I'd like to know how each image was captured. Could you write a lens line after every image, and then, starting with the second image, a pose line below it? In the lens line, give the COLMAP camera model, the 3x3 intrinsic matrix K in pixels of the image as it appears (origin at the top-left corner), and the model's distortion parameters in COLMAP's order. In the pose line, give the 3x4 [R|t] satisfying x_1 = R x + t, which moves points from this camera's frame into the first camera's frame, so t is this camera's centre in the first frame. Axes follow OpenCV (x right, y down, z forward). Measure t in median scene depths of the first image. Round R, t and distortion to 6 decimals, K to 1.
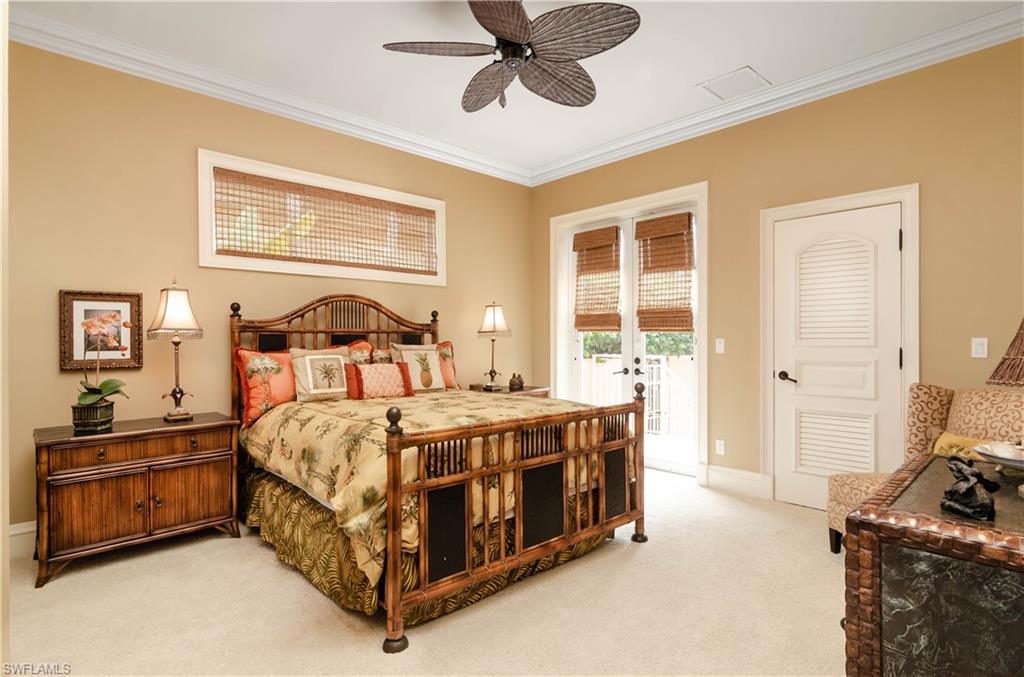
lens RADIAL K [[530.9, 0, 512.9], [0, 530.9, 346.3], [0, 0, 1]] dist [-0.001091, -0.000063]
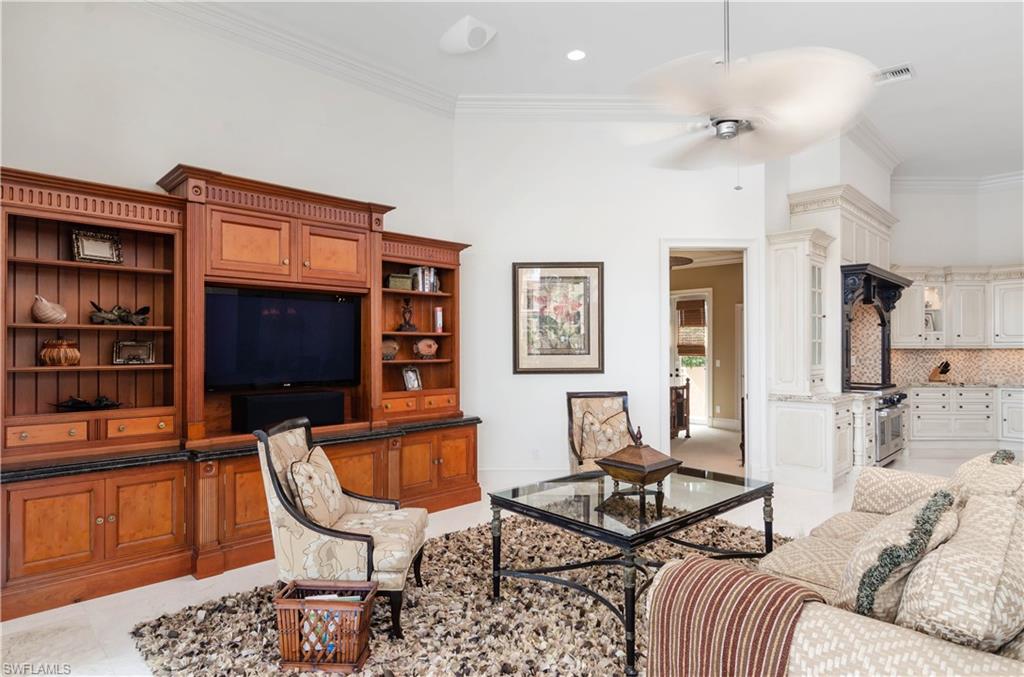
lens RADIAL K [[561.3, 0, 511.5], [0, 561.3, 345.5], [0, 0, 1]] dist [-0.001037, -0.000790]
pose [[0.999808, 0.007024, 0.018320, -0.493255], [-0.006715, 0.999835, -0.016881, -0.028672], [-0.018435, 0.016755, 0.999690, -1.271232]]
